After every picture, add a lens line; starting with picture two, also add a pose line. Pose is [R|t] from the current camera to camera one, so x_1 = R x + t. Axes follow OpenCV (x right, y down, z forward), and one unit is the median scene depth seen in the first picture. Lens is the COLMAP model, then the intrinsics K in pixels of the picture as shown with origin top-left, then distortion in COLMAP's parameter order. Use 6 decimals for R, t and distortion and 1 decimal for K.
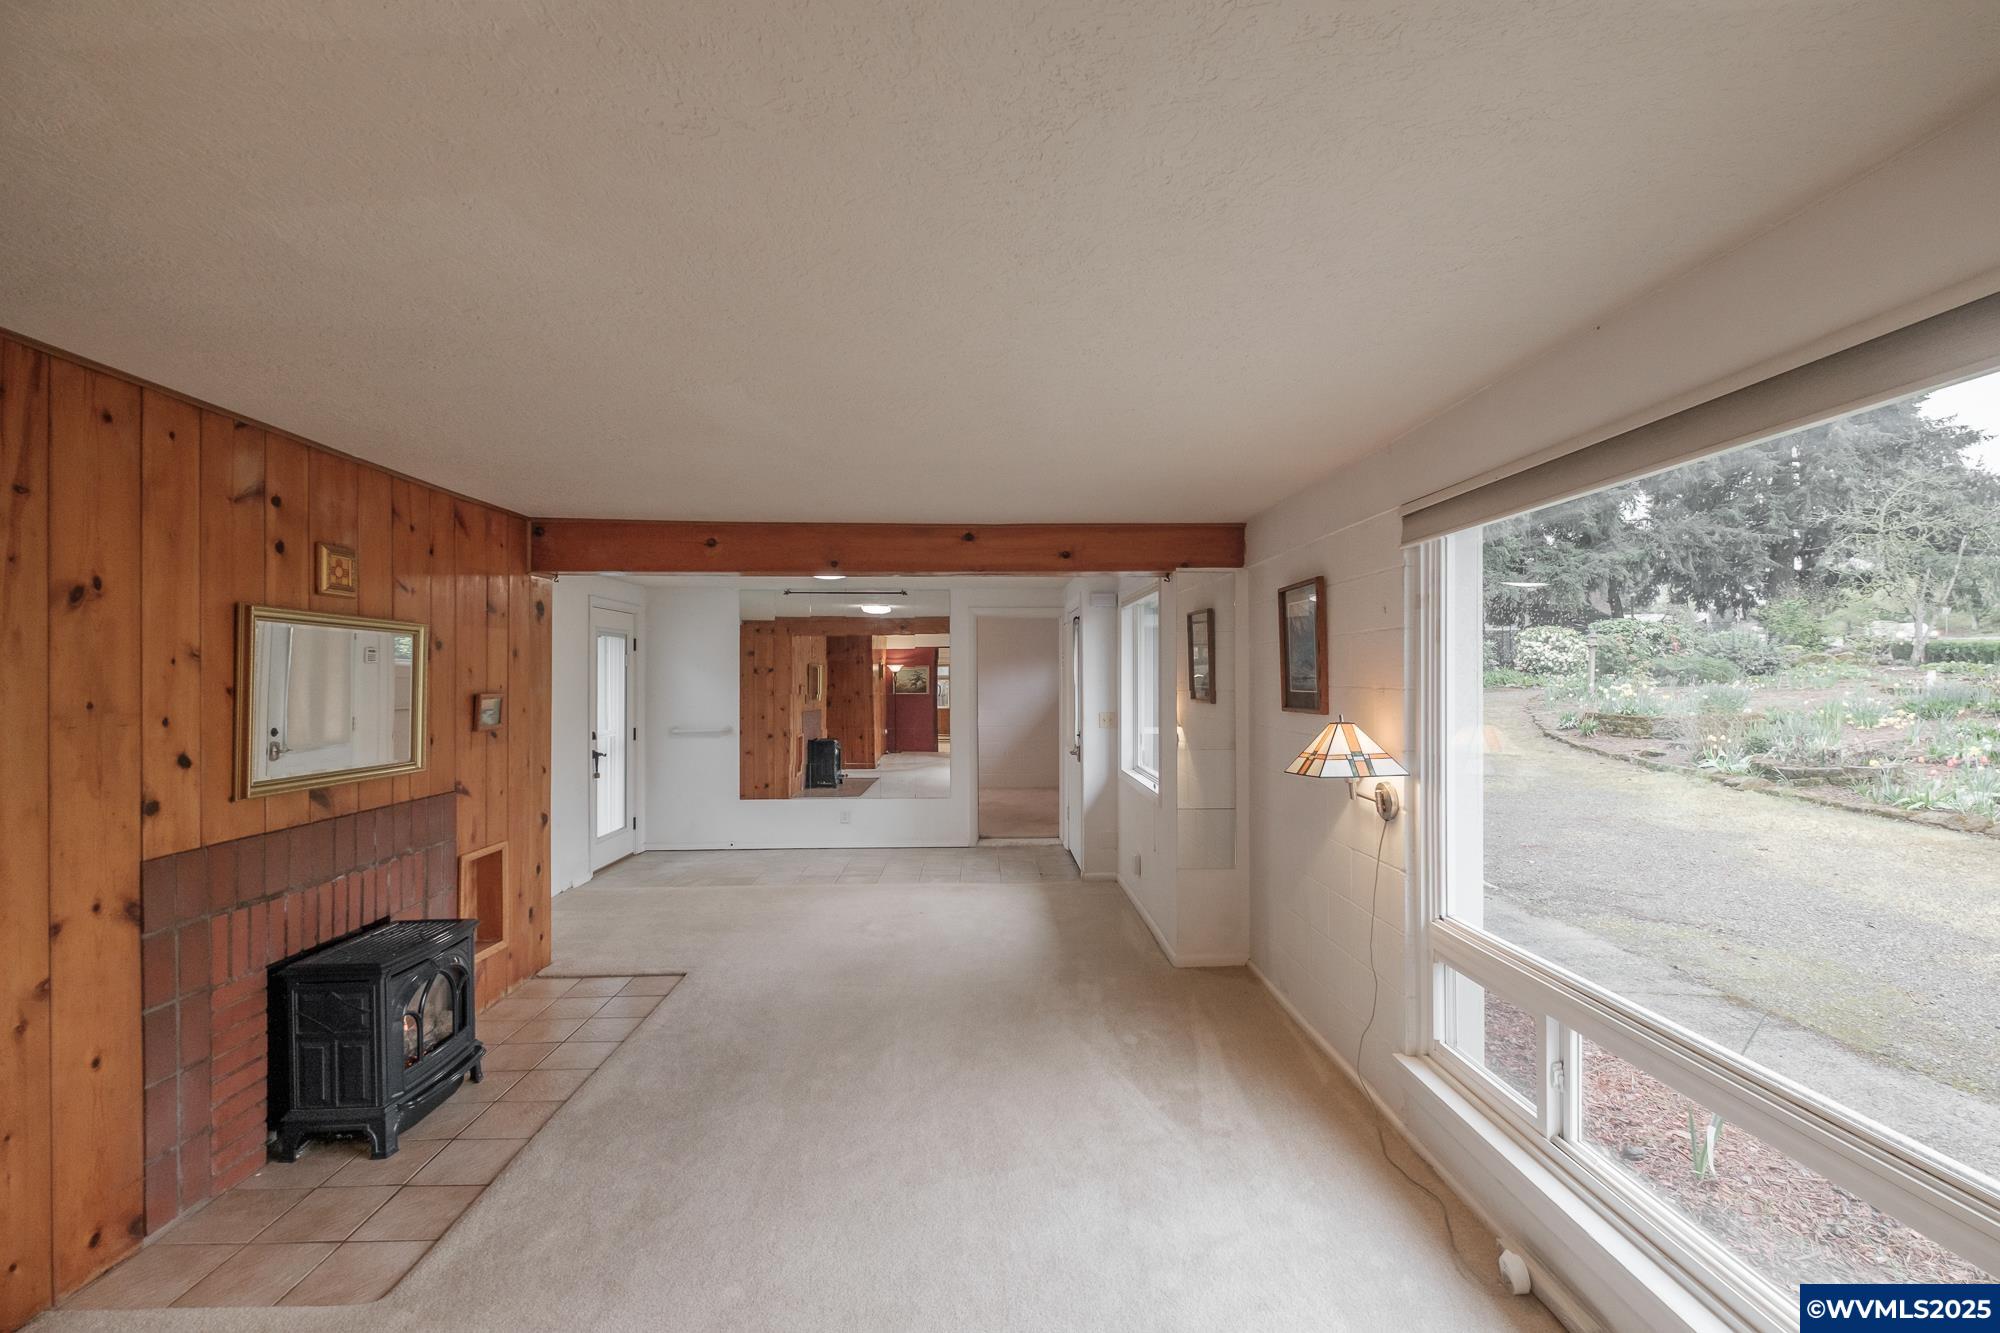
lens RADIAL K [[854.2, 0, 1018.5], [0, 854.2, 668.7], [0, 0, 1]] dist [-0.007877, -0.001474]
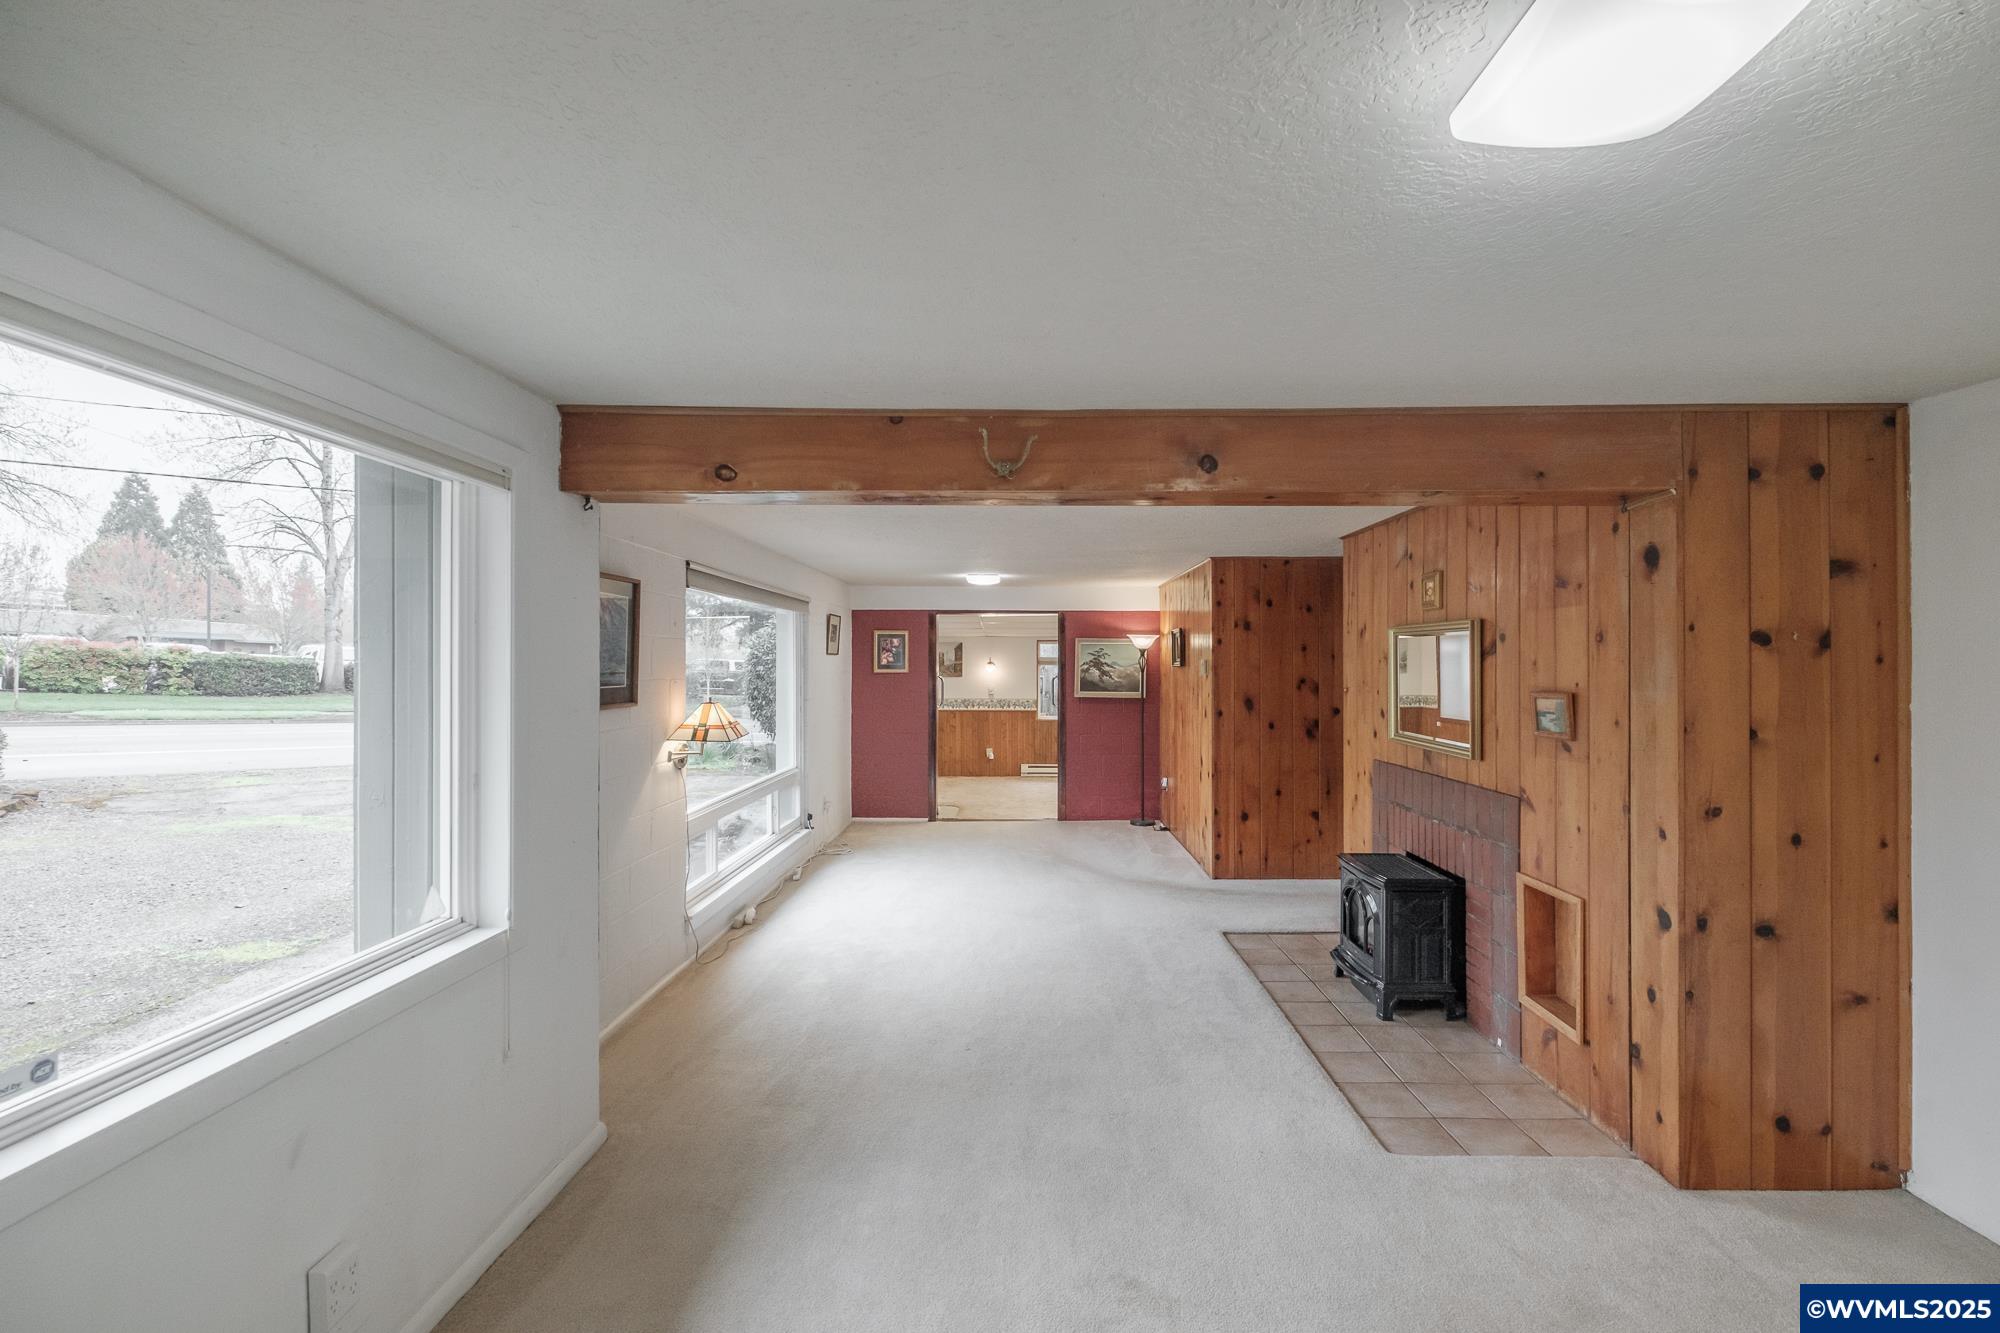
lens RADIAL K [[854.2, 0, 1002.2], [0, 854.2, 659.7], [0, 0, 1]] dist [-0.007877, -0.001474]
pose [[-0.996493, 0.002504, 0.083644, -0.279886], [0.000938, 0.999824, -0.018757, 0.020996], [-0.083676, -0.018613, -0.996319, 2.821707]]
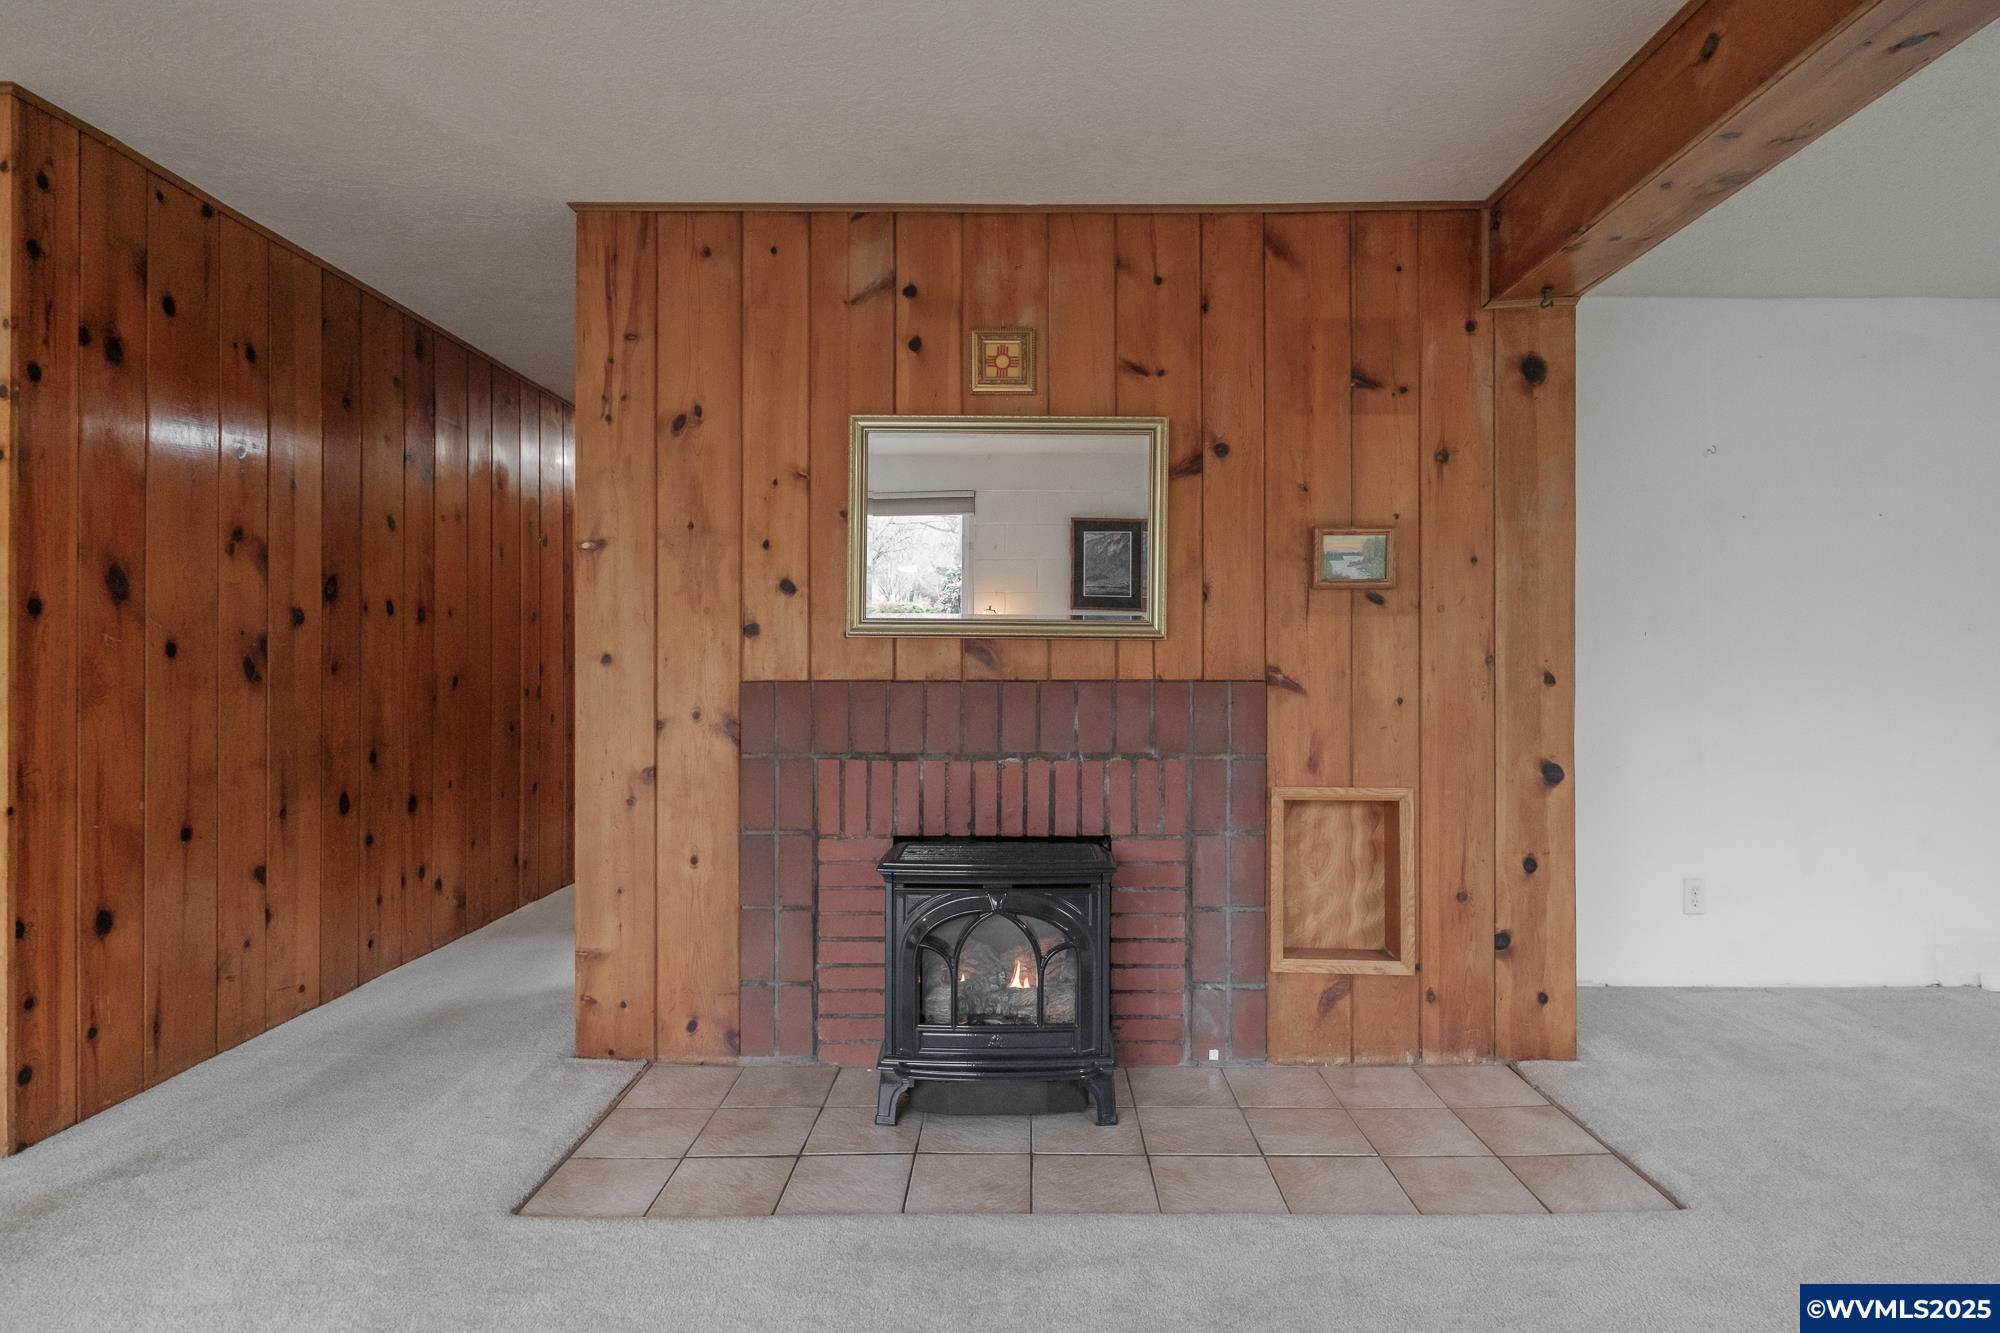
lens RADIAL K [[1049.2, 0, 1013.6], [0, 1049.2, 661.3], [0, 0, 1]] dist [0.000947, -0.004042]
pose [[-0.059142, -0.004120, -0.998241, 0.173373], [0.009663, 0.999942, -0.004700, 0.190453], [0.998203, -0.009924, -0.059099, 1.249375]]
